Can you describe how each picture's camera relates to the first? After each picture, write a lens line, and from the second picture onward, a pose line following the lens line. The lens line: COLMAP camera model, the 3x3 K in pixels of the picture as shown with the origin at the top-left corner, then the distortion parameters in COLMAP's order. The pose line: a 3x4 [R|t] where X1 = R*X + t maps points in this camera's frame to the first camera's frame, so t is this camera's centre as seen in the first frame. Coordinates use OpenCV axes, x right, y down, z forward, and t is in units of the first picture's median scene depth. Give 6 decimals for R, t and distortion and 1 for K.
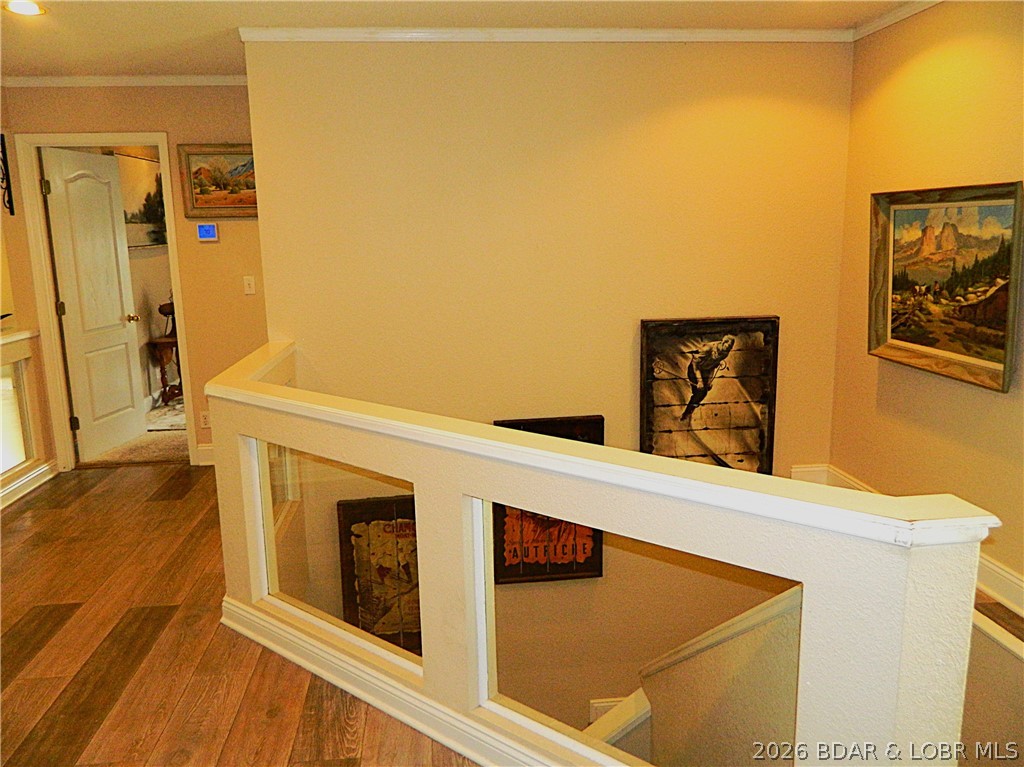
lens RADIAL K [[765.1, 0, 519.1], [0, 765.1, 380.2], [0, 0, 1]] dist [0.010458, -0.009471]
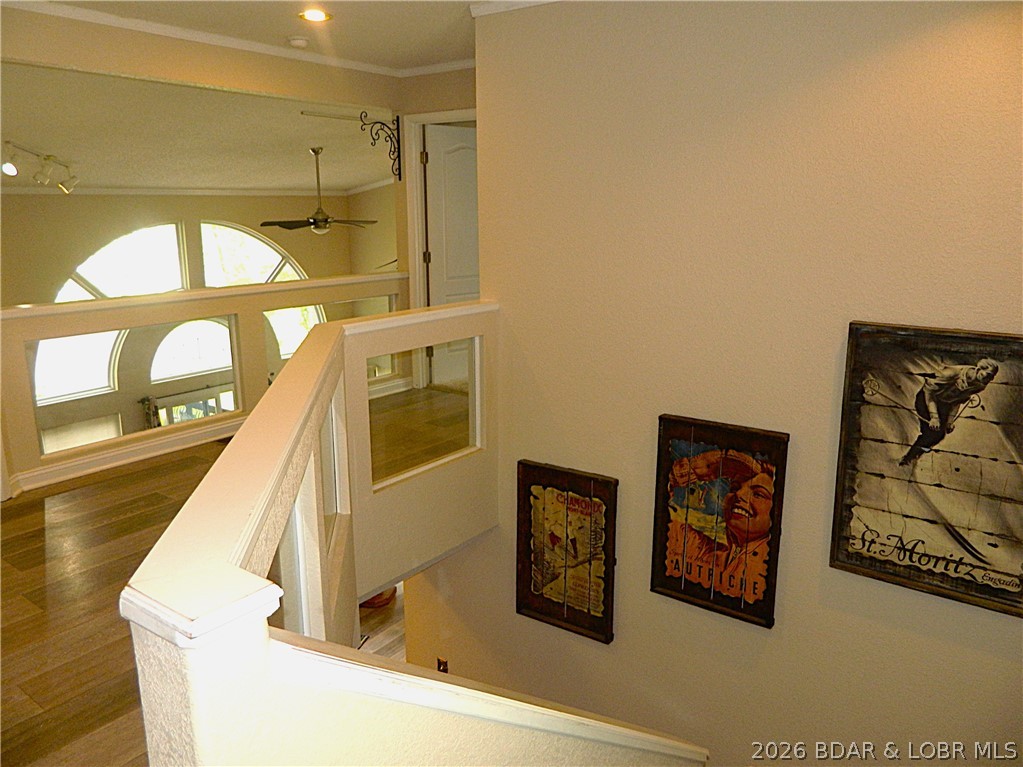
lens RADIAL K [[764.4, 0, 512.7], [0, 764.4, 383.1], [0, 0, 1]] dist [0.010458, -0.009471]
pose [[0.733528, 0.173557, -0.657126, 0.408660], [-0.138734, 0.984725, 0.105215, -0.050128], [0.665349, 0.013988, 0.746402, 0.210593]]
